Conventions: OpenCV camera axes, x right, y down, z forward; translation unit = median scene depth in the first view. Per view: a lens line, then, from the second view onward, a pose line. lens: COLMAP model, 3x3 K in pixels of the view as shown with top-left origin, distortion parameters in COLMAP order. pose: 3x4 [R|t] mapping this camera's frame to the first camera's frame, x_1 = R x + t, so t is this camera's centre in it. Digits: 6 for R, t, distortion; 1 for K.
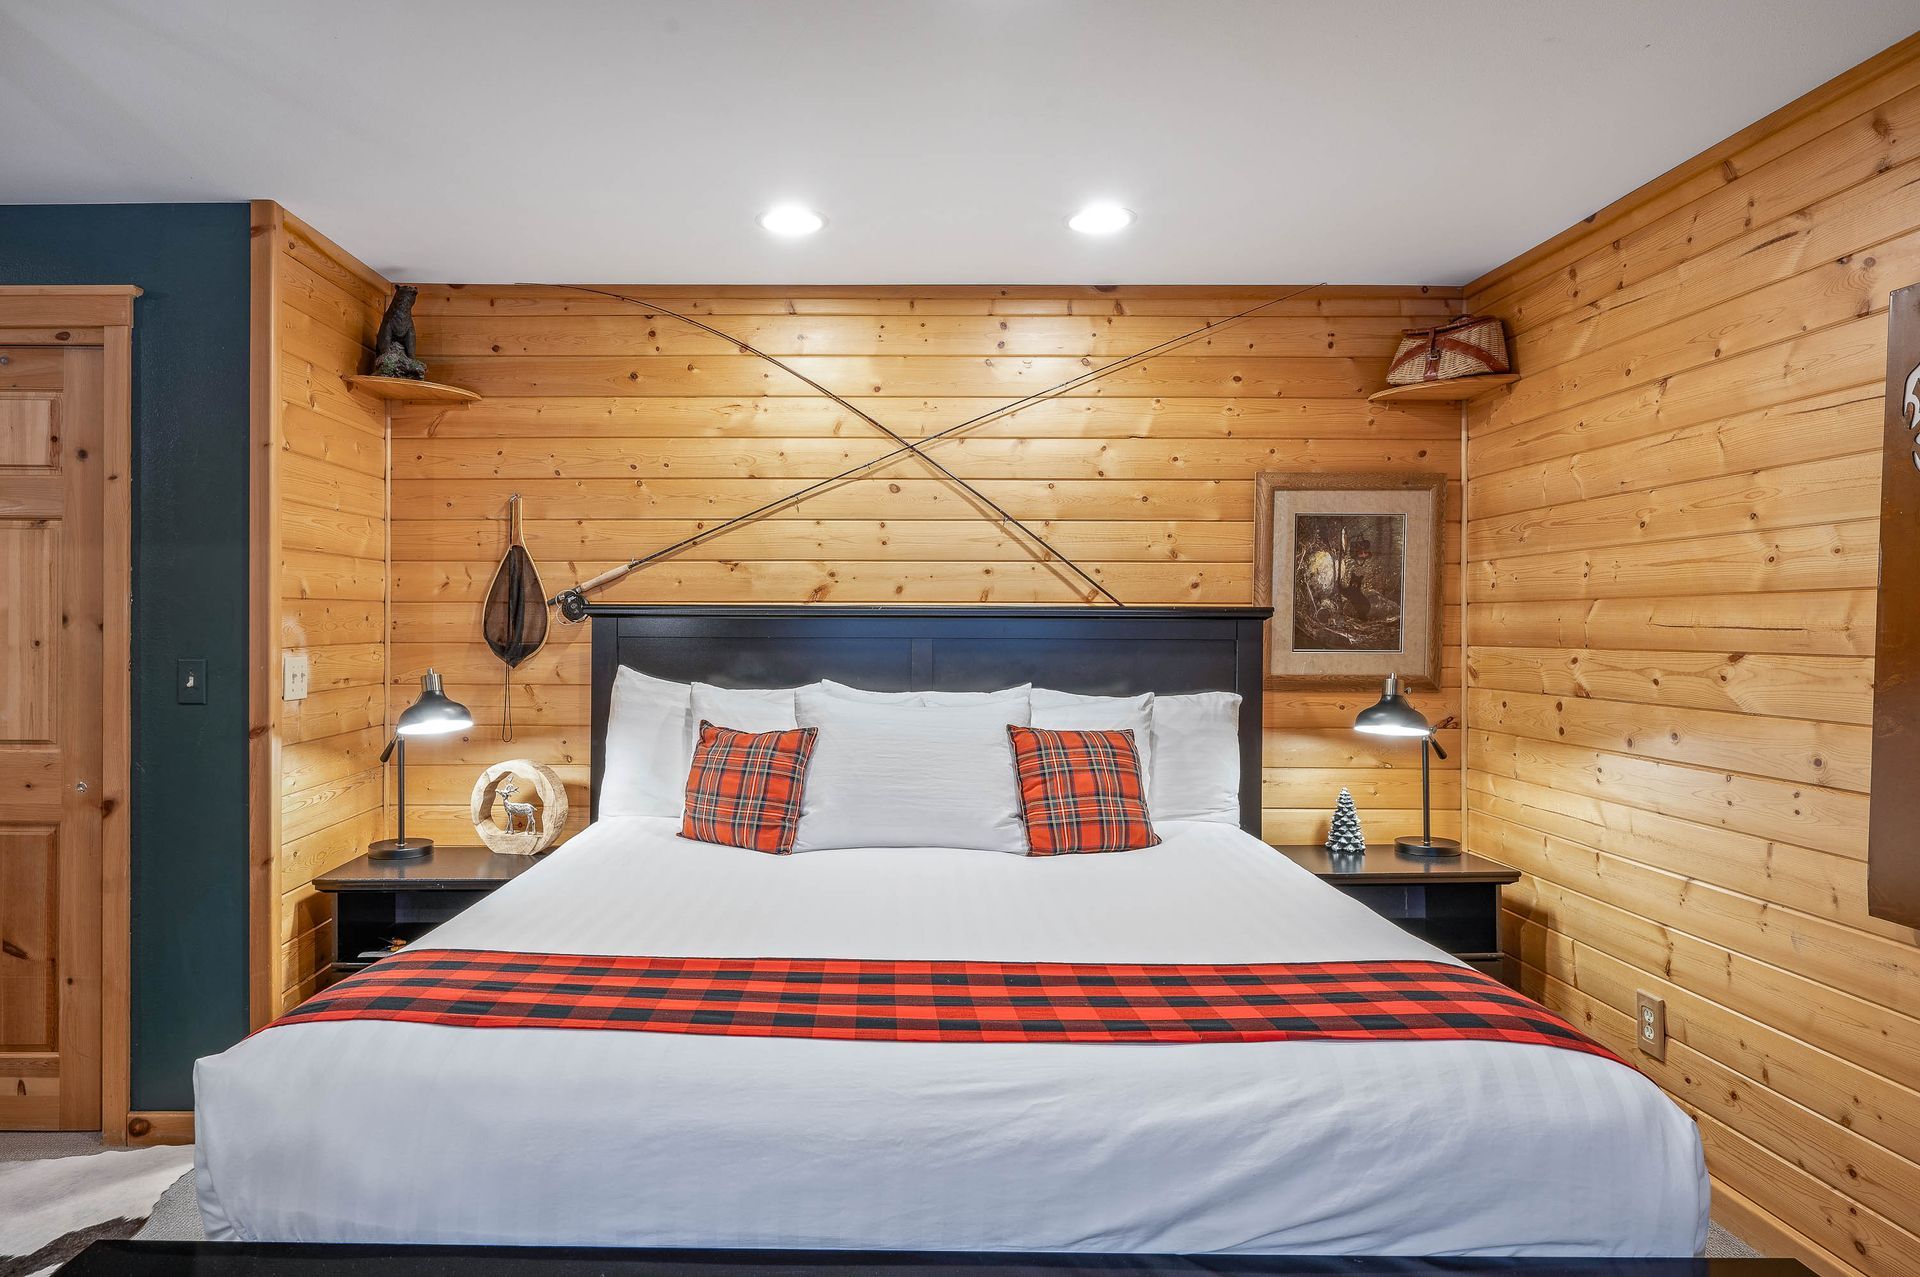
lens RADIAL K [[1134.3, 0, 959.4], [0, 1134.3, 631.5], [0, 0, 1]] dist [0.006646, 0.001345]
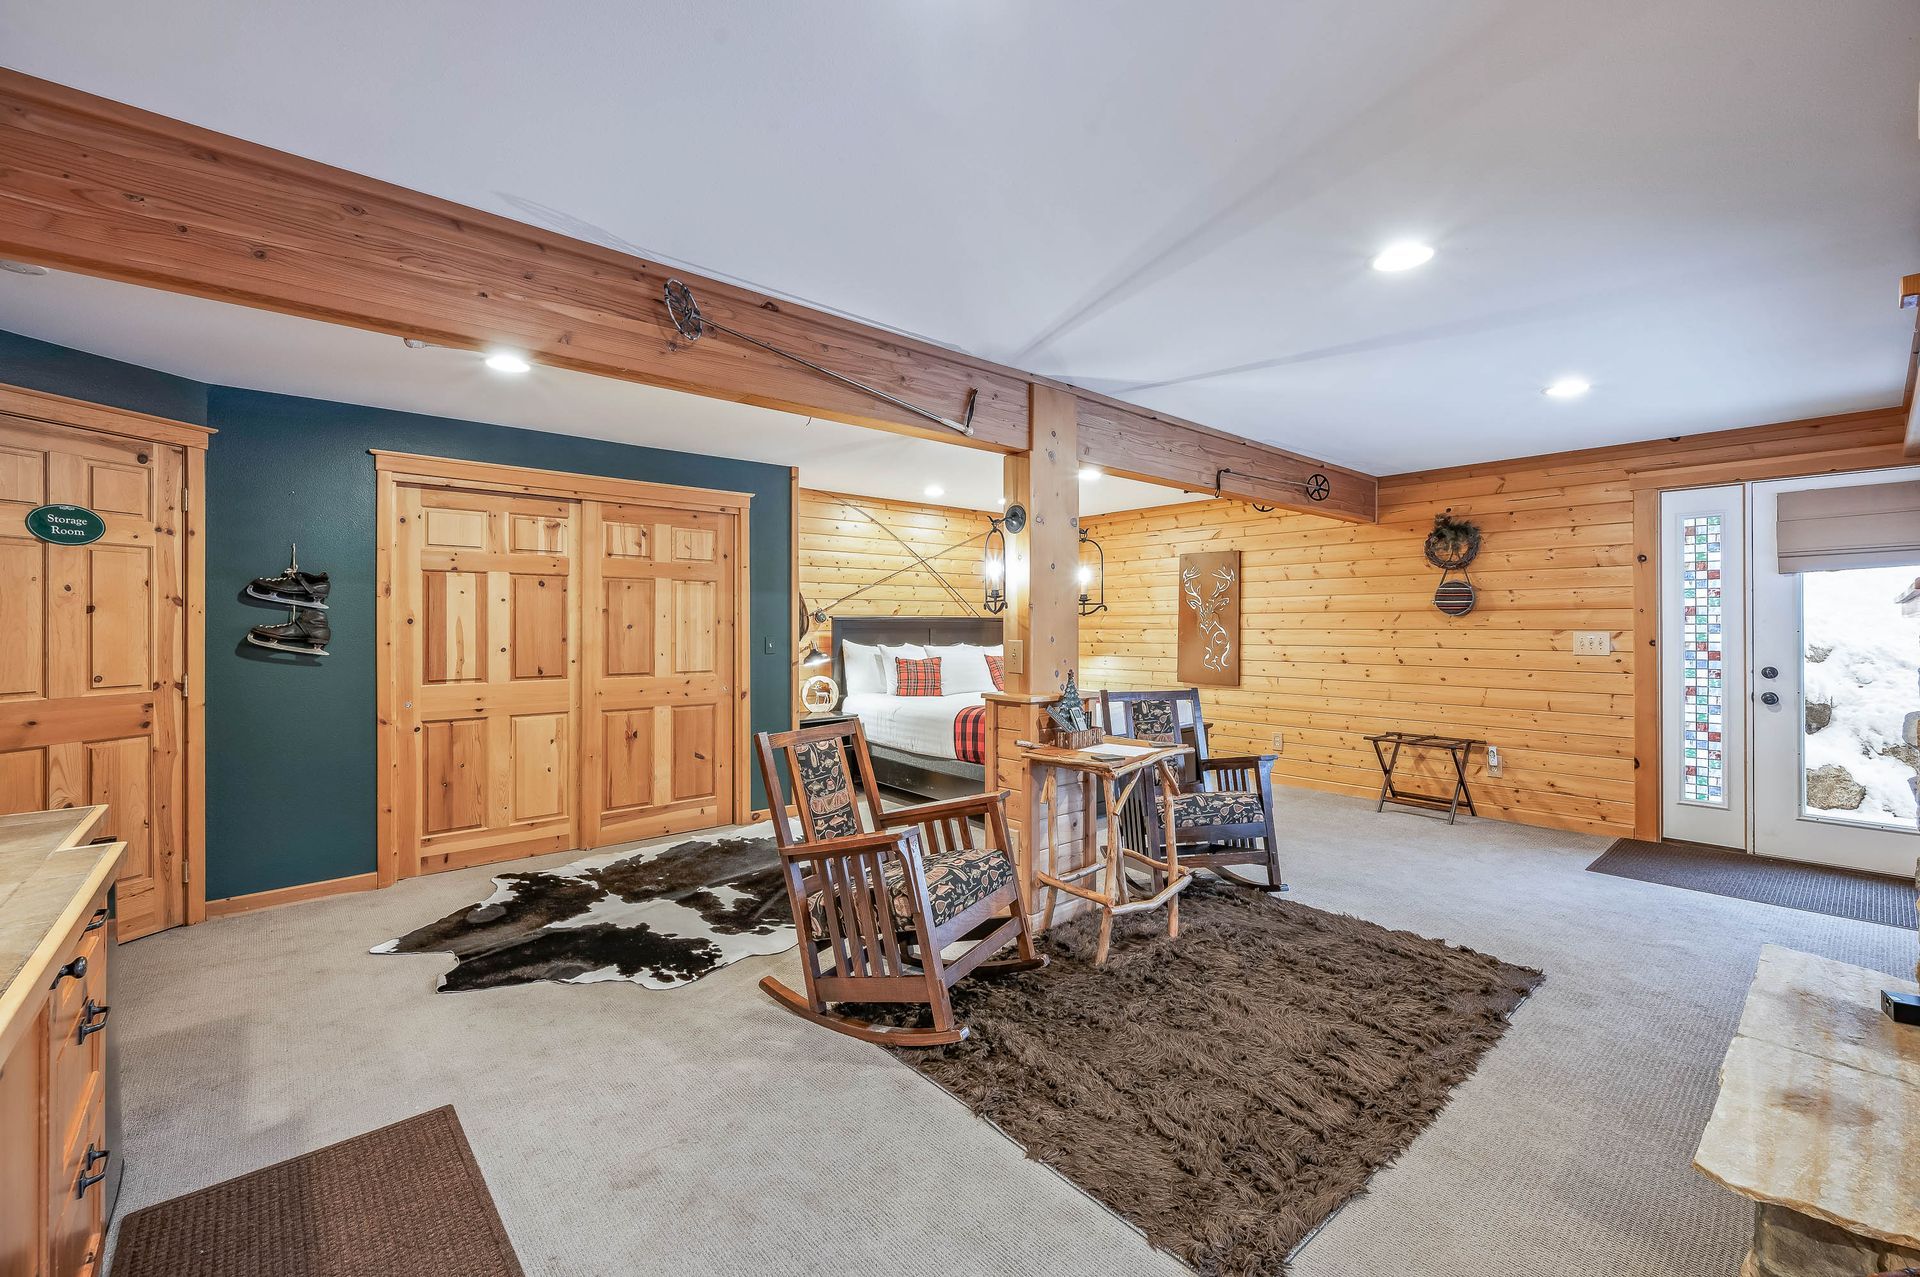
lens RADIAL K [[789.2, 0, 963.9], [0, 789.2, 628.2], [0, 0, 1]] dist [-0.002074, -0.000051]
pose [[0.748834, -0.006801, 0.662722, -1.531298], [0.009543, 0.999954, -0.000522, 0.009534], [-0.662689, 0.006716, 0.748865, -0.658216]]
